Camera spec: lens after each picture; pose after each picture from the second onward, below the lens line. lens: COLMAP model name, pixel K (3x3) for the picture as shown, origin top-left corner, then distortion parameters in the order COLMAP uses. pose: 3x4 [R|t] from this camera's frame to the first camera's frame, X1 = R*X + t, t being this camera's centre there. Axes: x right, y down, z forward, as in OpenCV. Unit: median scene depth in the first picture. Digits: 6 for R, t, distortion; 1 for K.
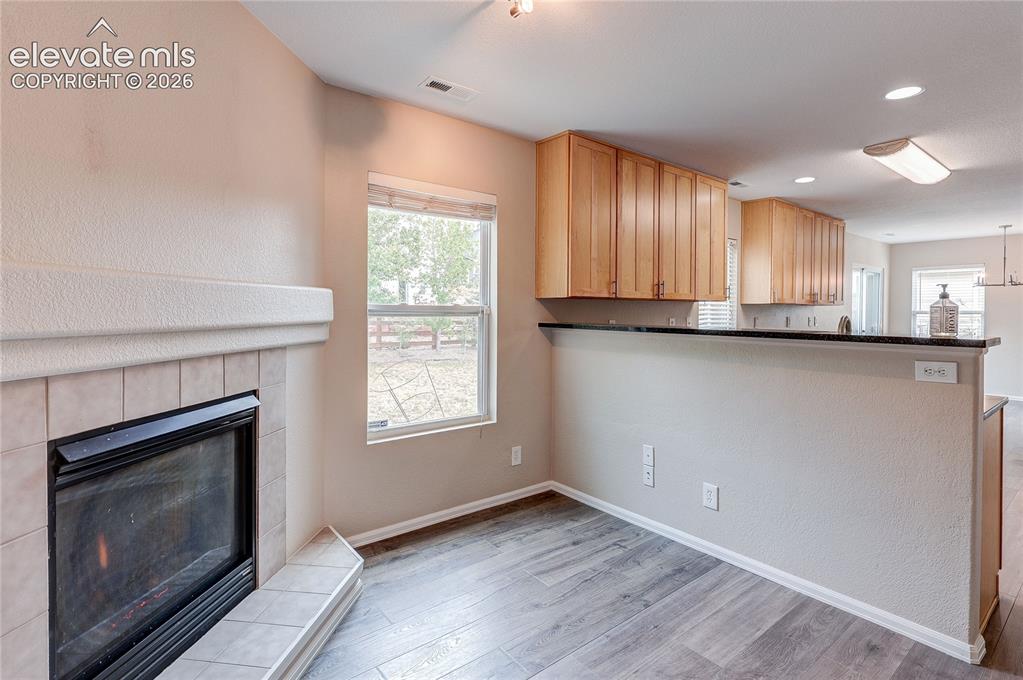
lens RADIAL K [[496.6, 0, 511.5], [0, 496.6, 312.1], [0, 0, 1]] dist [-0.001353, -0.000281]
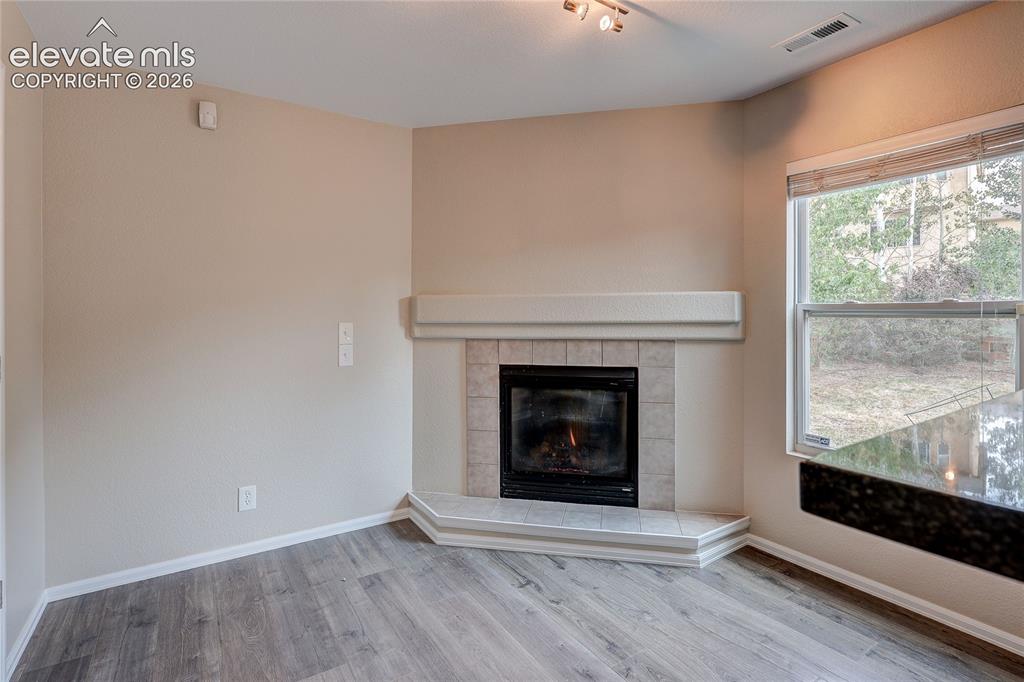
lens RADIAL K [[497.1, 0, 512.0], [0, 497.1, 313.1], [0, 0, 1]] dist [-0.001353, -0.000281]
pose [[-0.087724, -0.008903, -0.996105, 0.860857], [-0.002114, 0.999959, -0.008751, 0.011506], [0.996143, 0.001339, -0.087739, 0.701351]]
